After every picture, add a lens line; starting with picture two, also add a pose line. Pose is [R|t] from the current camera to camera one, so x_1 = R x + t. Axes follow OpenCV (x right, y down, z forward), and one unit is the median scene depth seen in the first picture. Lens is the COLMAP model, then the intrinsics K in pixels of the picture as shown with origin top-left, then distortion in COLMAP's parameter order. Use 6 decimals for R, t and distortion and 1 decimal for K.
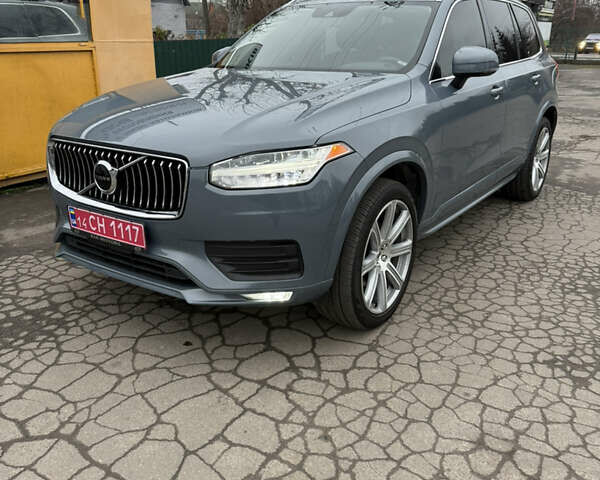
lens RADIAL K [[579.8, 0, 316.9], [0, 579.8, 241.0], [0, 0, 1]] dist [0.177854, -0.336490]
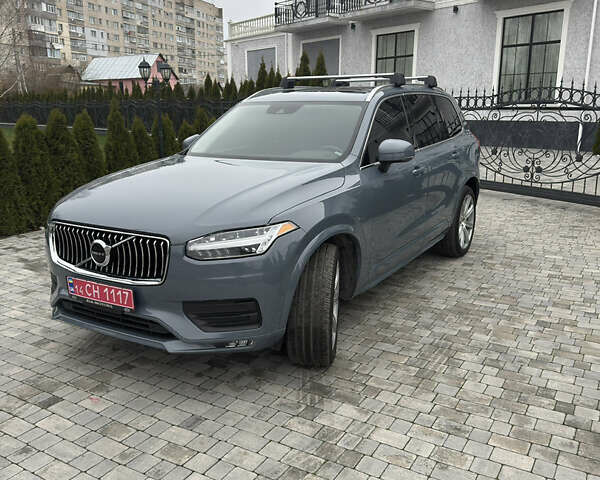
lens RADIAL K [[579.8, 0, 316.9], [0, 579.8, 241.0], [0, 0, 1]] dist [0.177854, -0.336490]
pose [[0.997899, -0.027995, 0.058420, 0.025477], [0.033158, 0.995445, -0.089382, -0.006871], [-0.055652, 0.091131, 0.994283, -0.267011]]
